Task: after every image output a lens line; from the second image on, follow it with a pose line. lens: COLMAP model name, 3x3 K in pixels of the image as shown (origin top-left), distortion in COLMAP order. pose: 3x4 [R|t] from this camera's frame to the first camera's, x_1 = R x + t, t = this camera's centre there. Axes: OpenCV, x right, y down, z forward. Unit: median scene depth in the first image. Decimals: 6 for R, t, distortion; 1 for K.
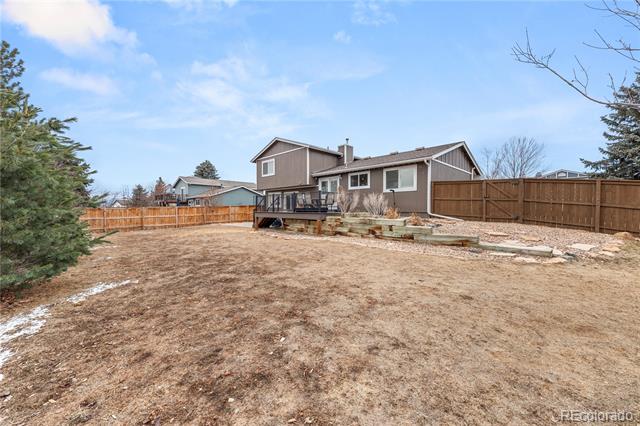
lens RADIAL K [[246.6, 0, 320.8], [0, 246.6, 214.2], [0, 0, 1]] dist [0.001622, -0.000094]
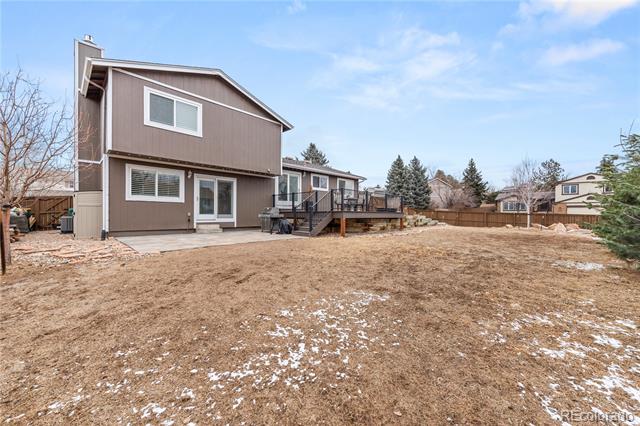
lens RADIAL K [[246.6, 0, 320.8], [0, 246.6, 214.2], [0, 0, 1]] dist [0.001622, -0.000094]
pose [[-0.015573, 0.002644, 0.999875, -0.909738], [0.015695, 0.999874, -0.002399, 0.000983], [-0.999756, 0.015656, -0.015613, 1.021457]]
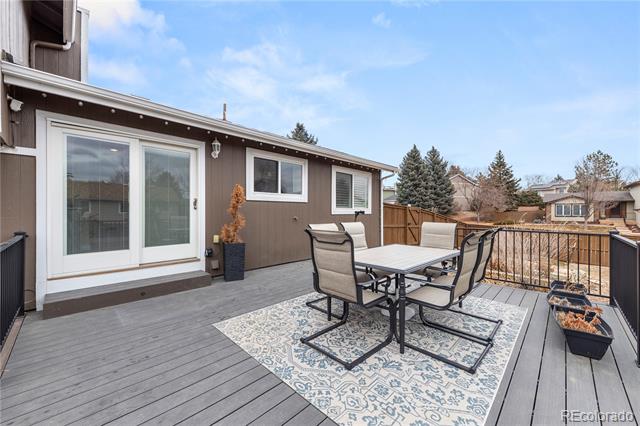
lens RADIAL K [[246.6, 0, 320.8], [0, 246.6, 214.2], [0, 0, 1]] dist [0.001622, -0.000094]
pose [[-0.016650, -0.005552, 0.999846, -0.207871], [0.019442, 0.999794, 0.005875, -0.085947], [-0.999672, 0.019537, -0.016539, 0.953871]]
